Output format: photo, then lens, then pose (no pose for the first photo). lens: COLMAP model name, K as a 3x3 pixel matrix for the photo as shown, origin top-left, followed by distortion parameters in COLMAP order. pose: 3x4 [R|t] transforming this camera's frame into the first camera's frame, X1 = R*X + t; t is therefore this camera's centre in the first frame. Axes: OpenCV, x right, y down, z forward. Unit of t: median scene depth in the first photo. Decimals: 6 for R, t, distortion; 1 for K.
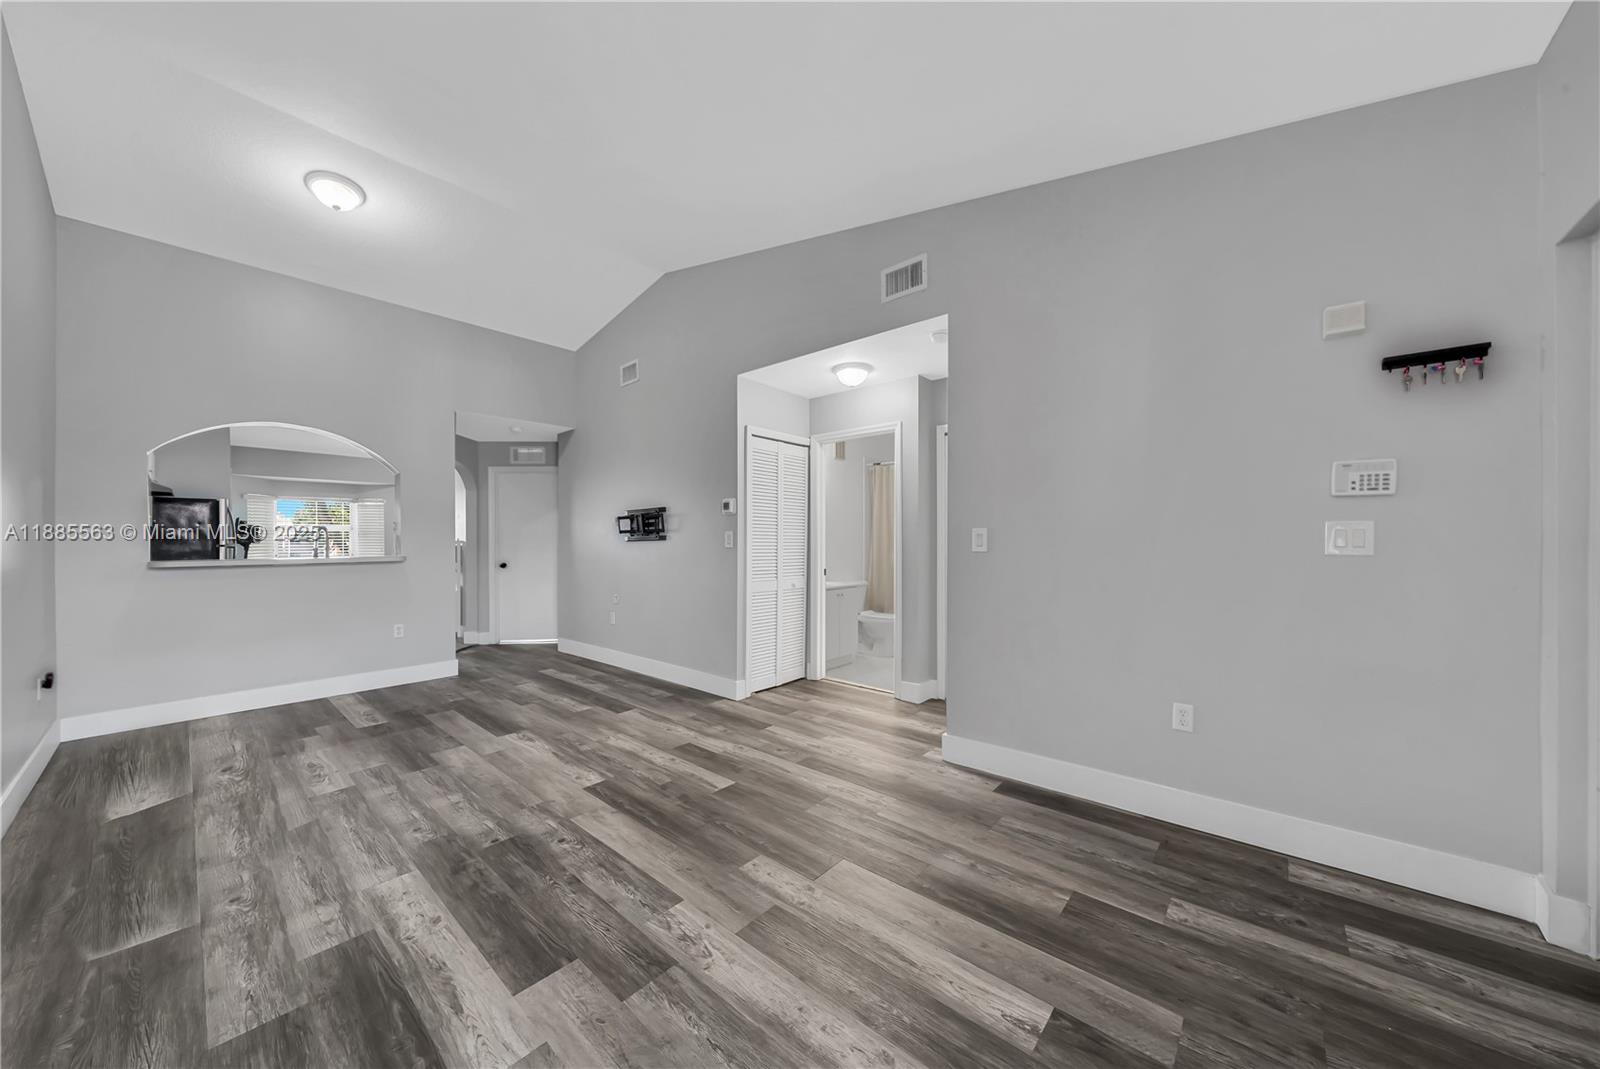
lens RADIAL K [[554.2, 0, 799.7], [0, 554.2, 546.1], [0, 0, 1]] dist [-0.000409, -0.000021]
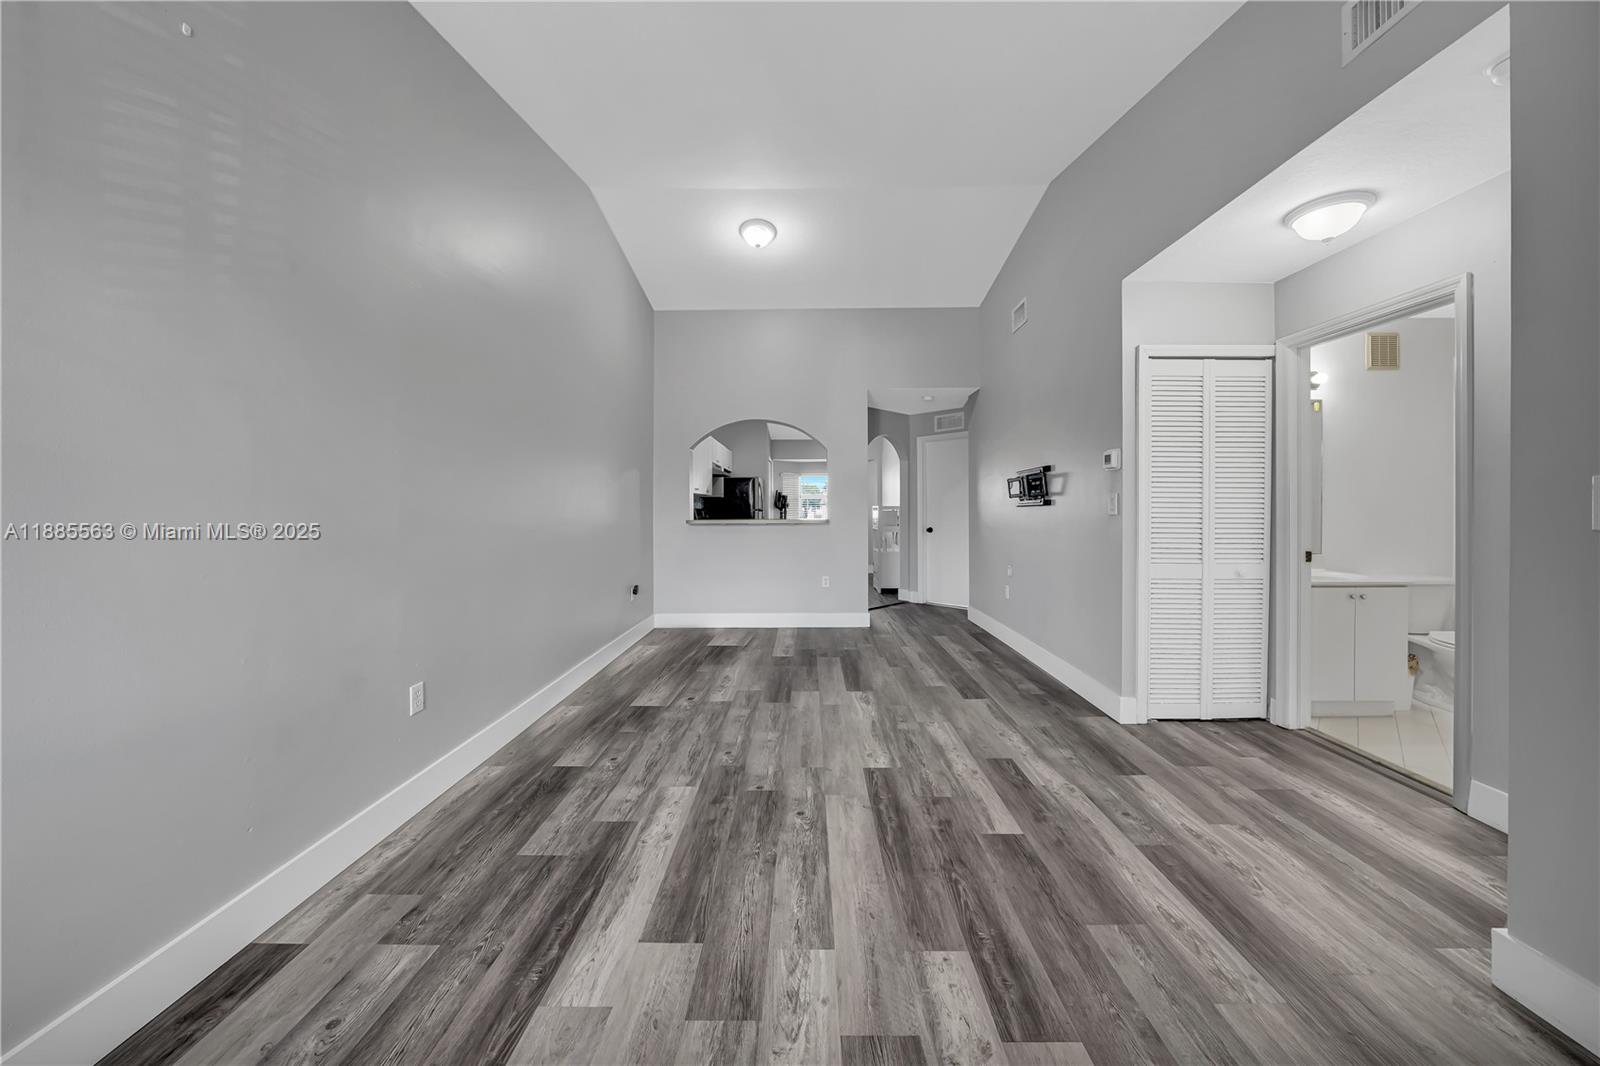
lens RADIAL K [[558.8, 0, 796.7], [0, 558.8, 509.5], [0, 0, 1]] dist [-0.001807, -0.000090]
pose [[0.650485, 0.004299, -0.759507, 0.207738], [-0.007113, 0.999975, -0.000432, -0.002106], [0.759485, 0.005683, 0.650499, 0.236347]]
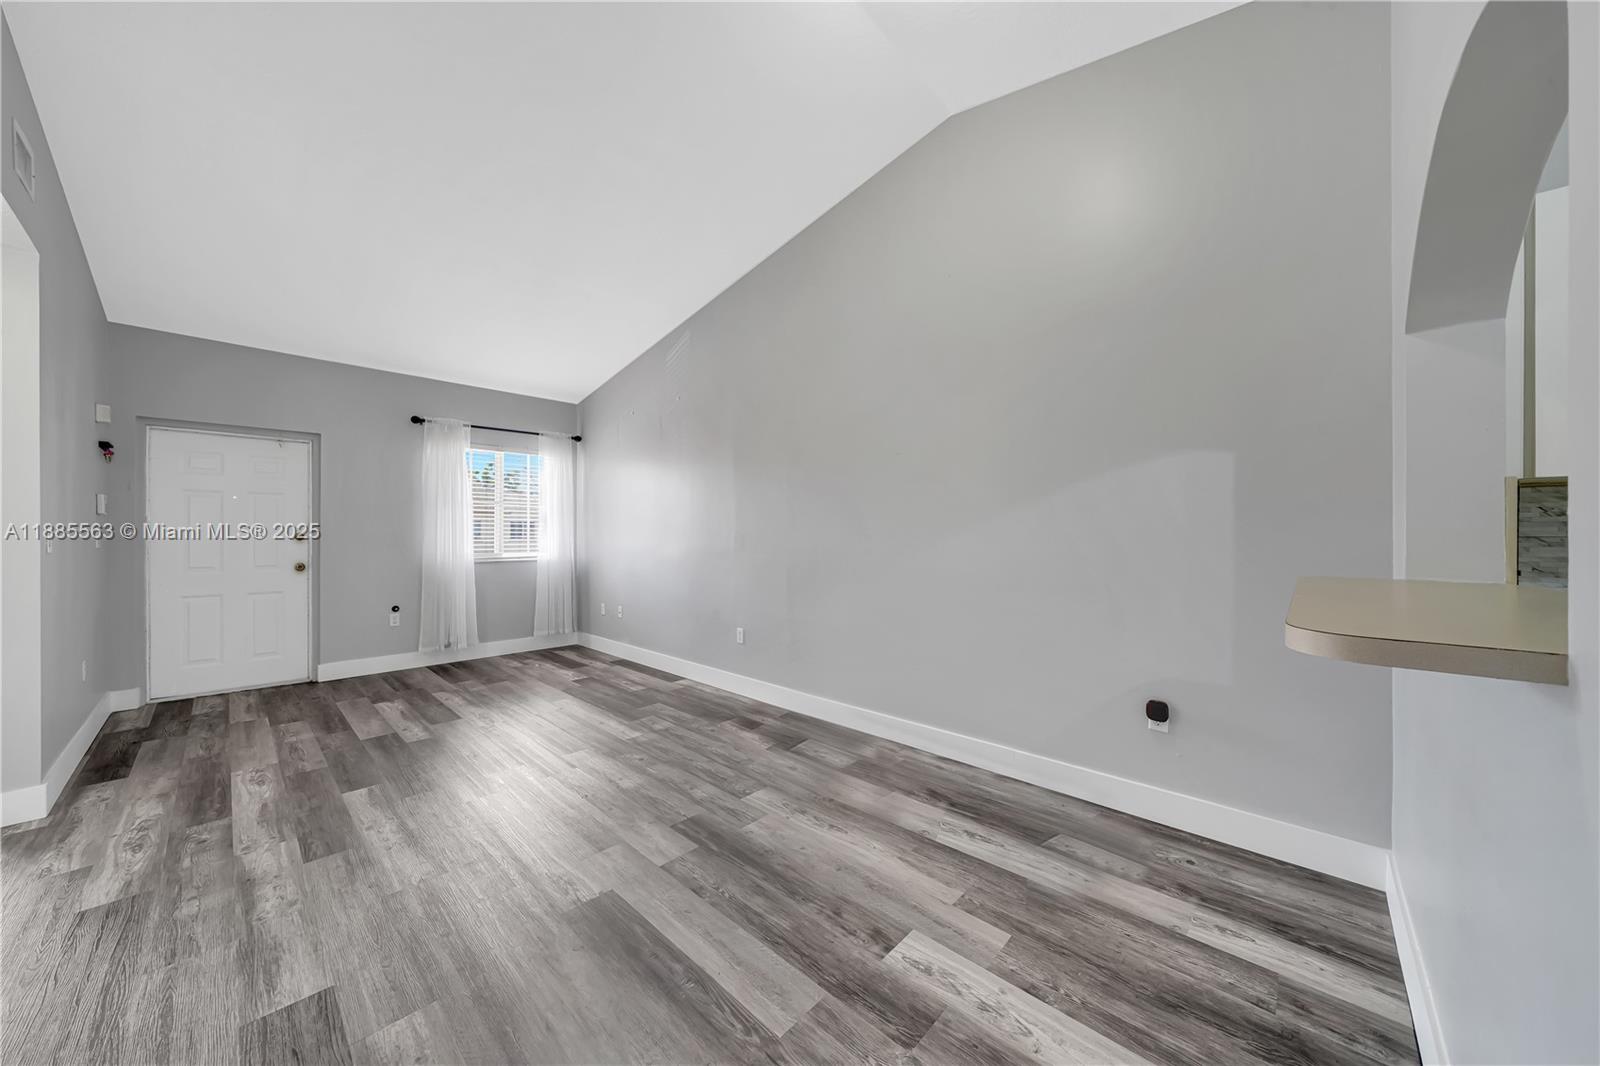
lens RADIAL K [[546.8, 0, 806.0], [0, 546.8, 535.4], [0, 0, 1]] dist [-0.005187, -0.000094]
pose [[-0.999721, 0.007206, 0.022502, -0.774840], [0.007422, 0.999927, 0.009523, -0.017148], [-0.022432, 0.009687, -0.999701, 1.582151]]
